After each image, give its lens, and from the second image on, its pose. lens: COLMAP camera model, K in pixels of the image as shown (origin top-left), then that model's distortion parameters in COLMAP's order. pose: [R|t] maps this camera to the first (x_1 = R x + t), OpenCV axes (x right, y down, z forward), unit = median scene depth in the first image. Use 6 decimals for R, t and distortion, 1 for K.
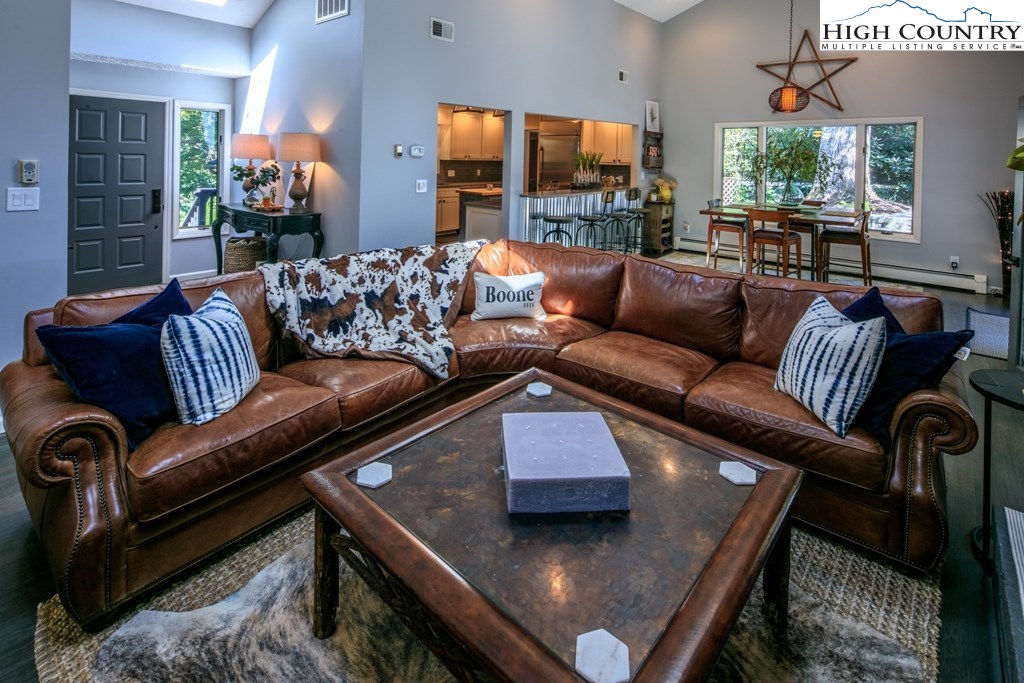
lens RADIAL K [[509.1, 0, 510.4], [0, 509.1, 160.3], [0, 0, 1]] dist [0.011089, -0.006874]
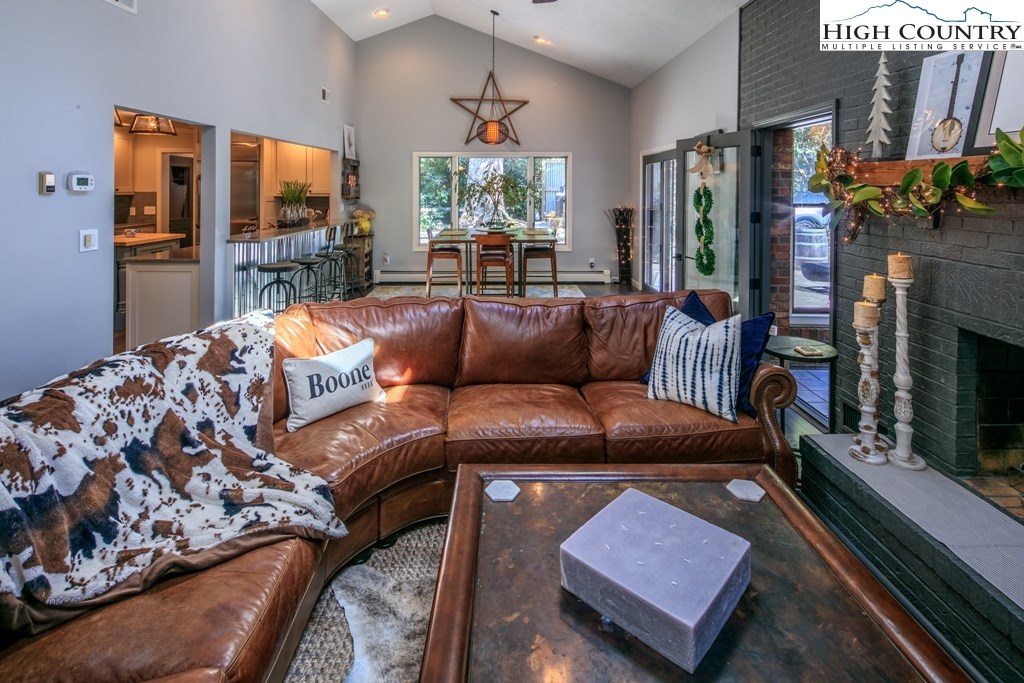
lens RADIAL K [[509.1, 0, 518.2], [0, 509.1, 192.7], [0, 0, 1]] dist [0.011089, -0.006874]
pose [[0.730270, -0.022367, 0.682792, -0.185839], [0.017201, 0.999749, 0.014354, -0.005354], [-0.682942, 0.001262, 0.730472, 0.174967]]
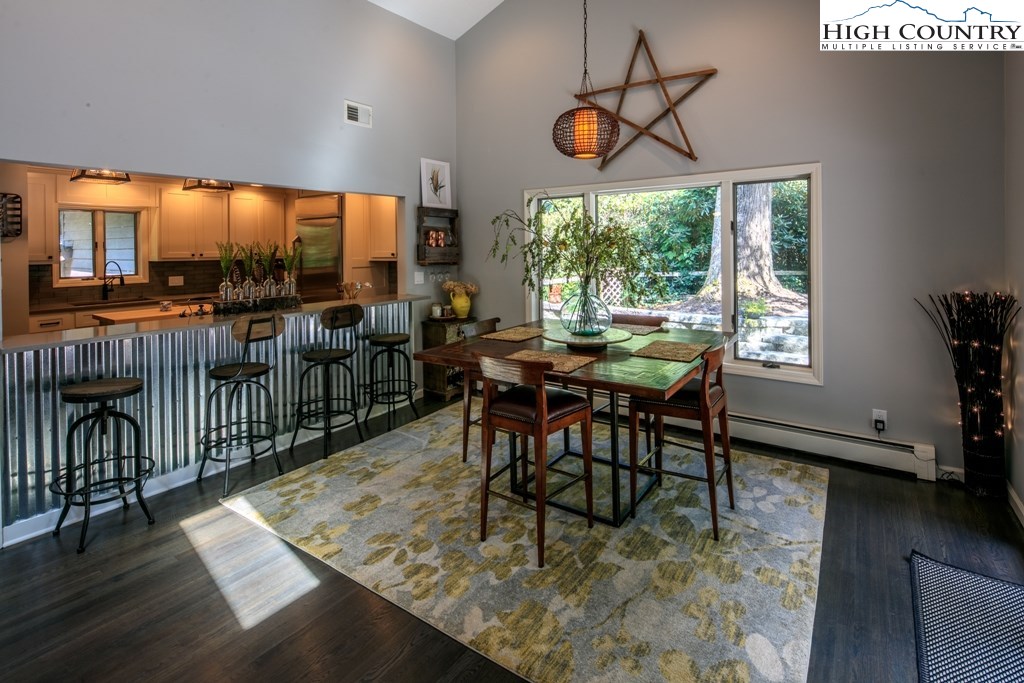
lens RADIAL K [[509.1, 0, 510.4], [0, 509.1, 251.5], [0, 0, 1]] dist [0.011089, -0.006874]
pose [[0.996041, -0.033406, 0.082379, 0.456592], [0.033249, 0.999442, 0.003273, -0.000590], [-0.082443, -0.000521, 0.996596, 0.510120]]
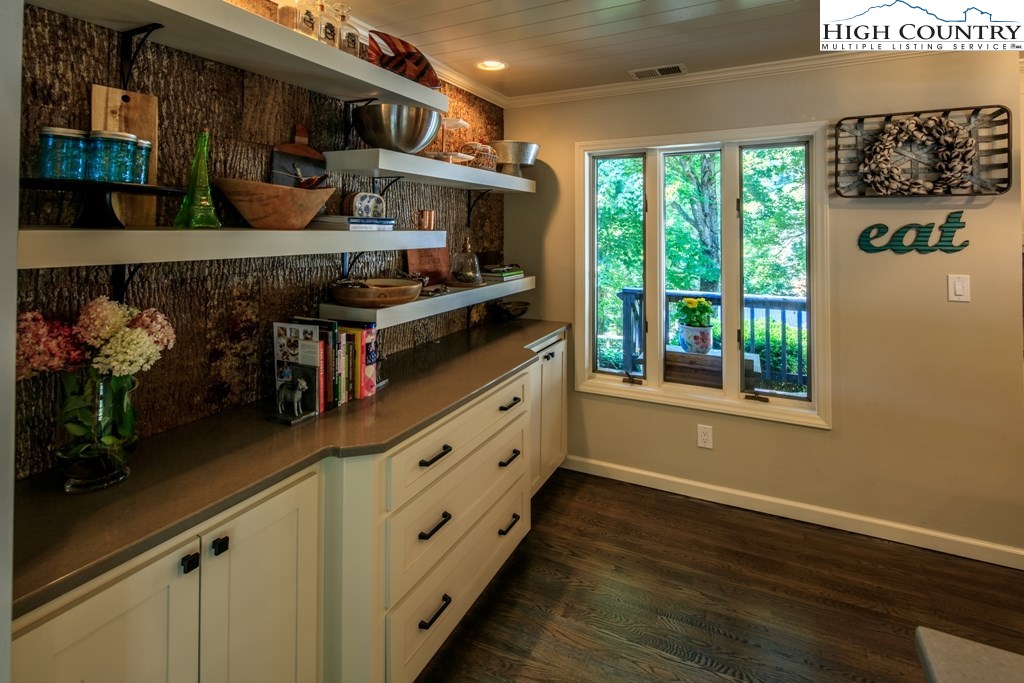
lens RADIAL K [[509.1, 0, 518.2], [0, 509.1, 217.6], [0, 0, 1]] dist [0.011089, -0.006874]
pose [[0.244493, -0.043162, -0.968690, 0.018691], [-0.008197, 0.998881, -0.046576, -0.009328], [0.969616, 0.019328, 0.243866, 0.946589]]
